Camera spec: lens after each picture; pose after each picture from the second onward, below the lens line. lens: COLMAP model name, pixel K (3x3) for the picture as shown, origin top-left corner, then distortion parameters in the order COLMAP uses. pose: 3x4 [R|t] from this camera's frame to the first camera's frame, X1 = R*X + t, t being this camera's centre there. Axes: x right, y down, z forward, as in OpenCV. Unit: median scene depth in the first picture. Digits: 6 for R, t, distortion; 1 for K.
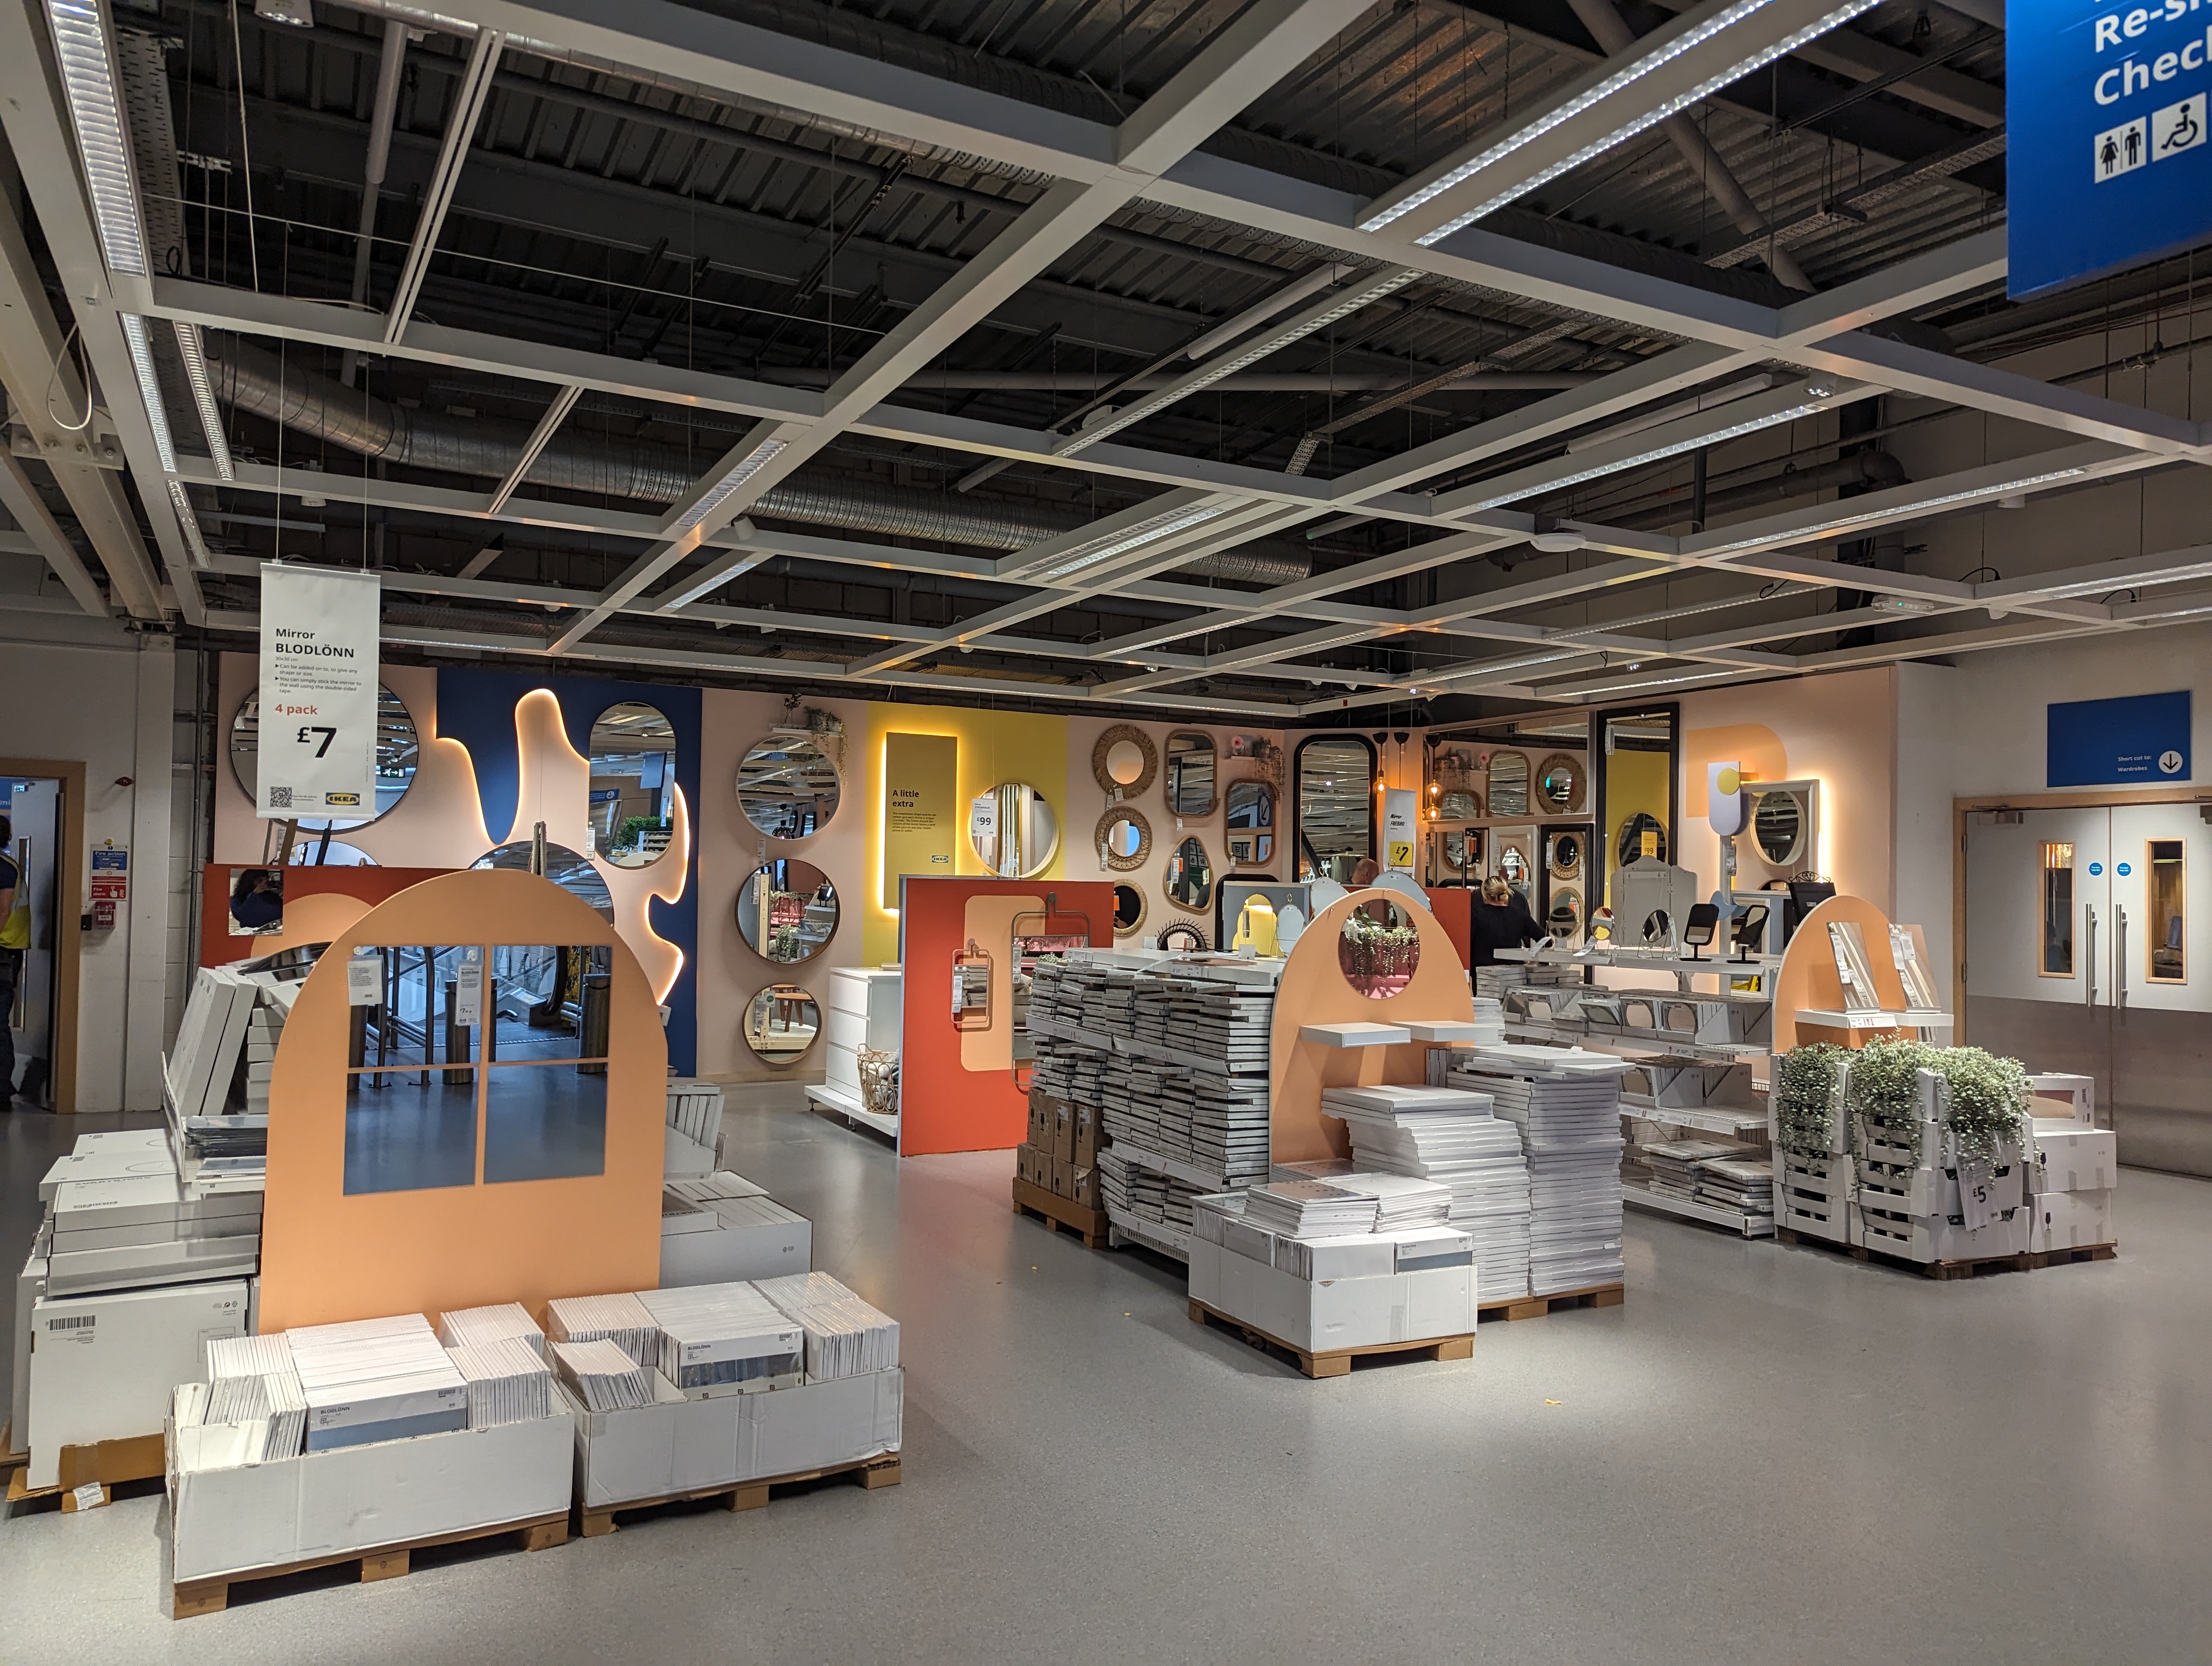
lens RADIAL K [[1551.1, 0, 1117.7], [0, 1551.1, 844.8], [0, 0, 1]] dist [0.047184, -0.036644]
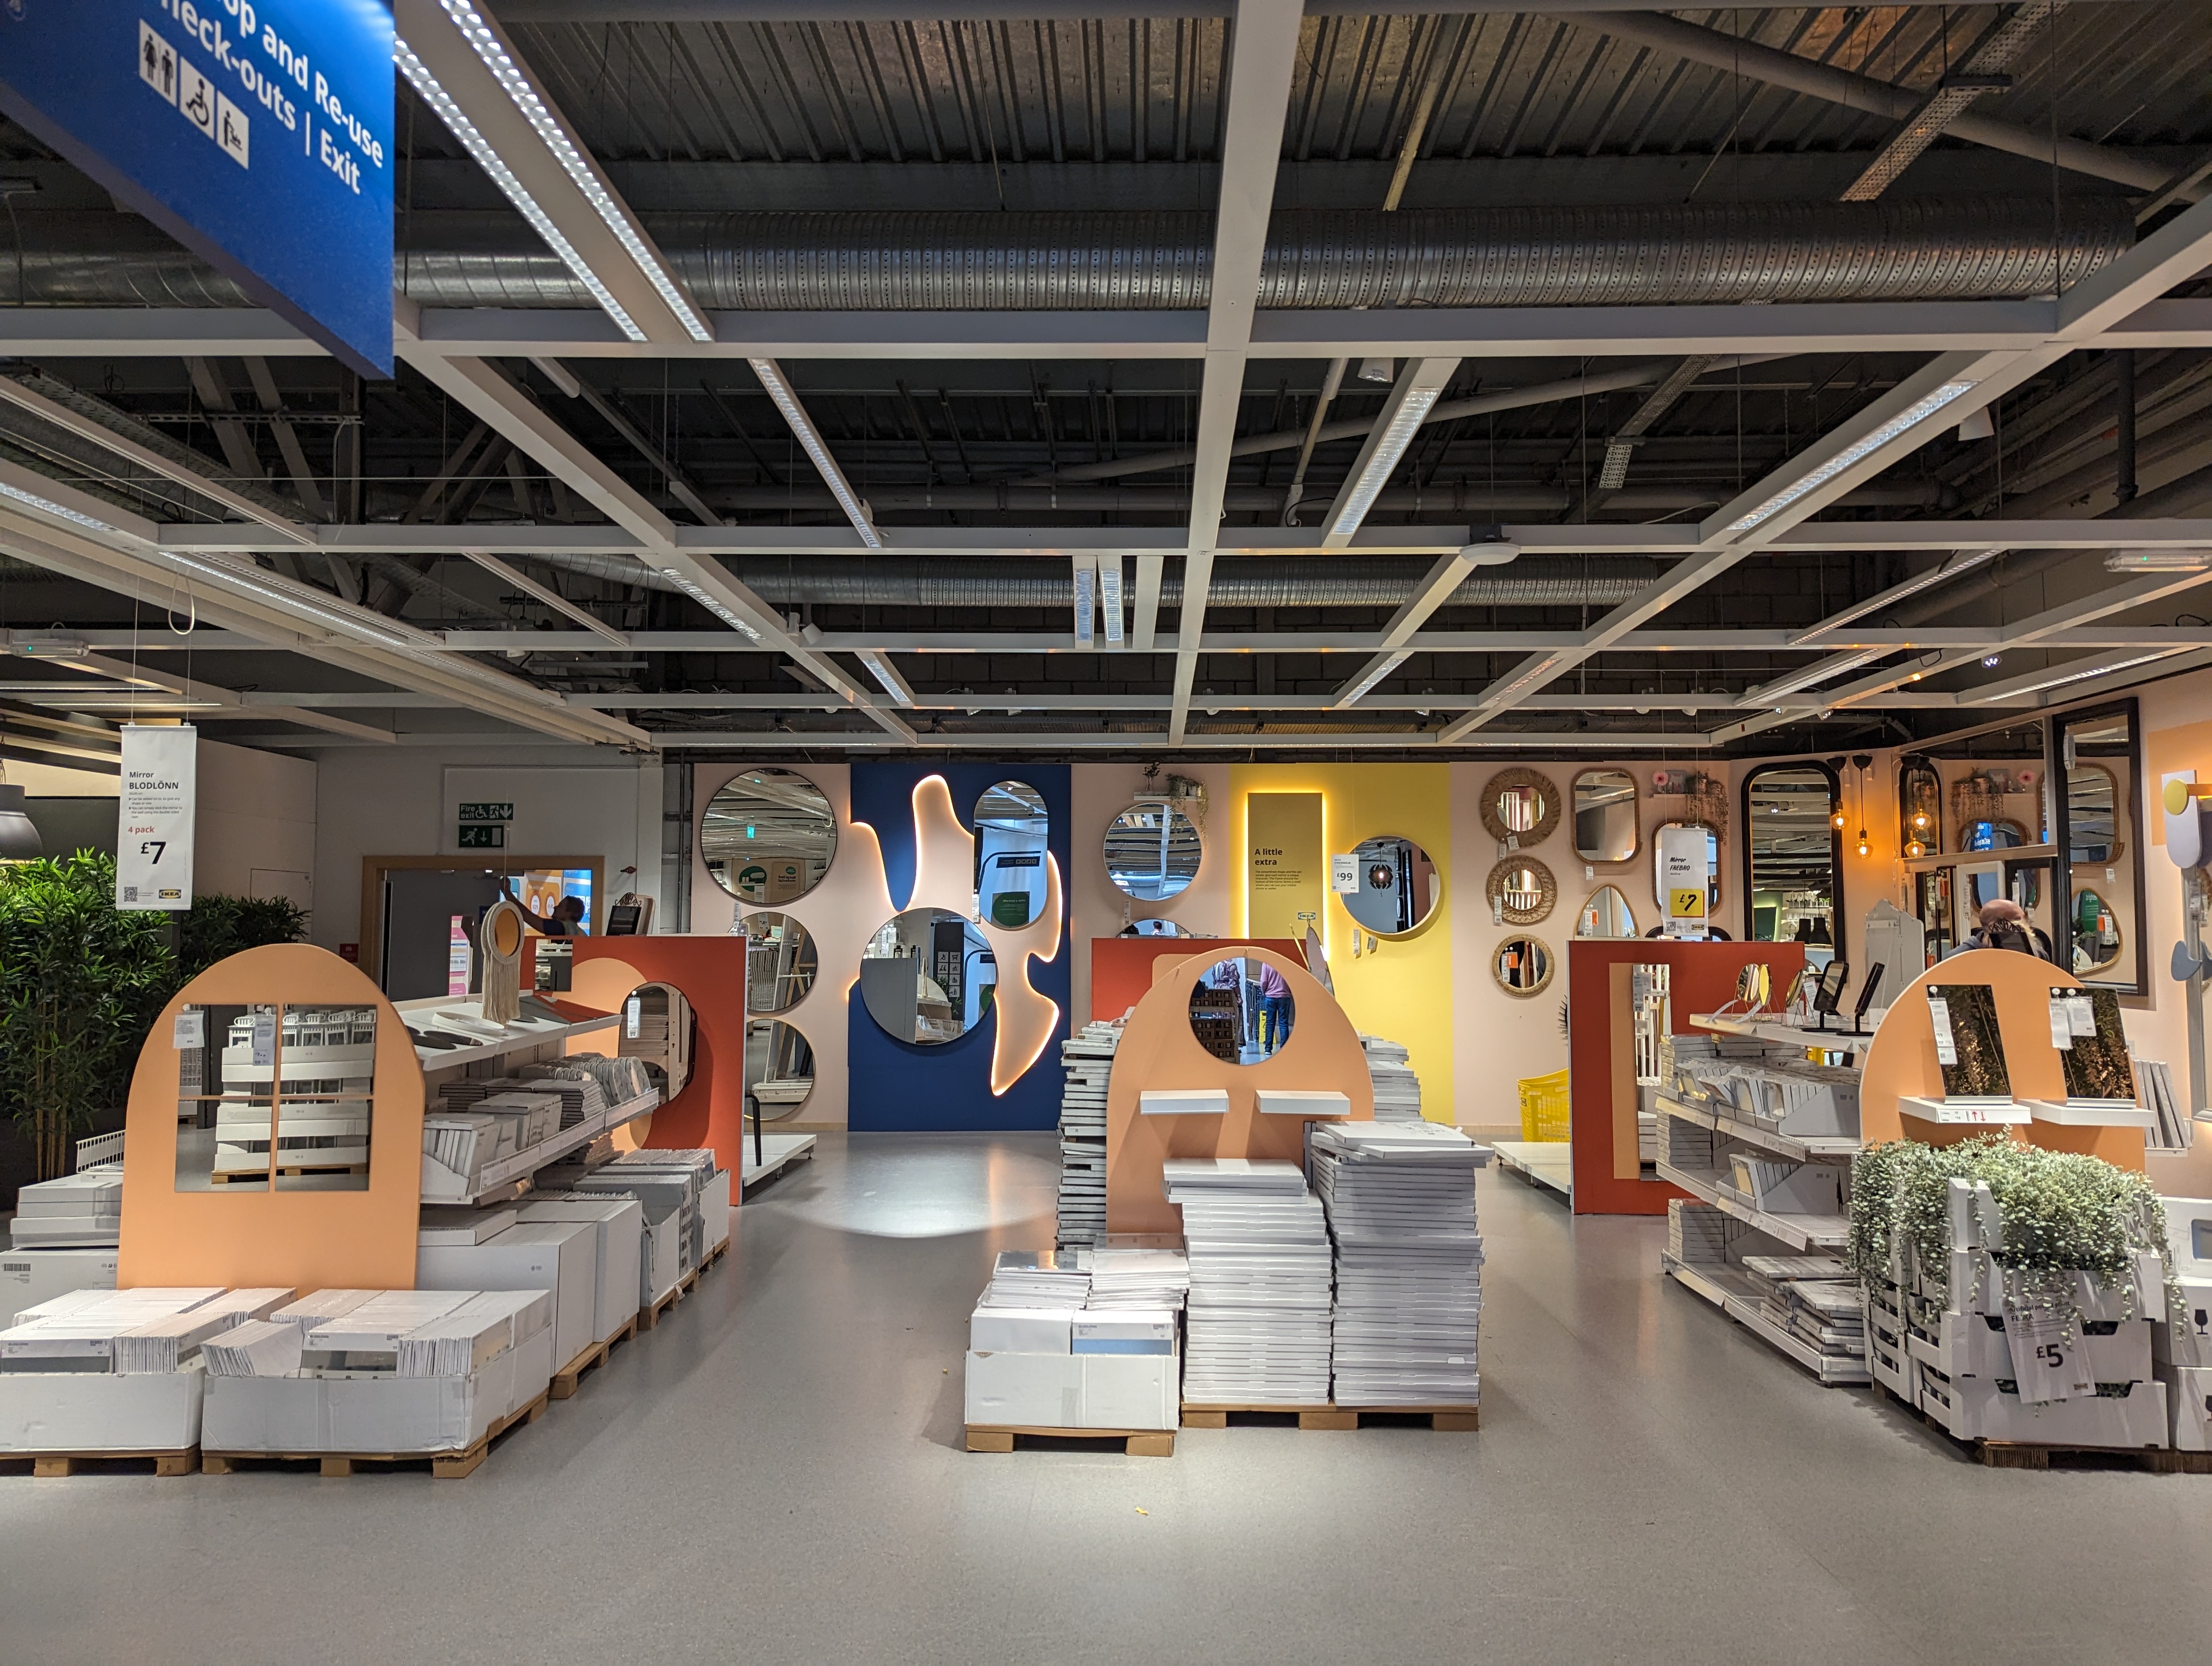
lens RADIAL K [[1551.1, 0, 1113.6], [0, 1551.1, 826.2], [0, 0, 1]] dist [0.047184, -0.036644]
pose [[0.871839, -0.047770, -0.487457, 0.540065], [0.025013, 0.998276, -0.053092, 0.002815], [0.489153, 0.034095, 0.871531, 0.133643]]
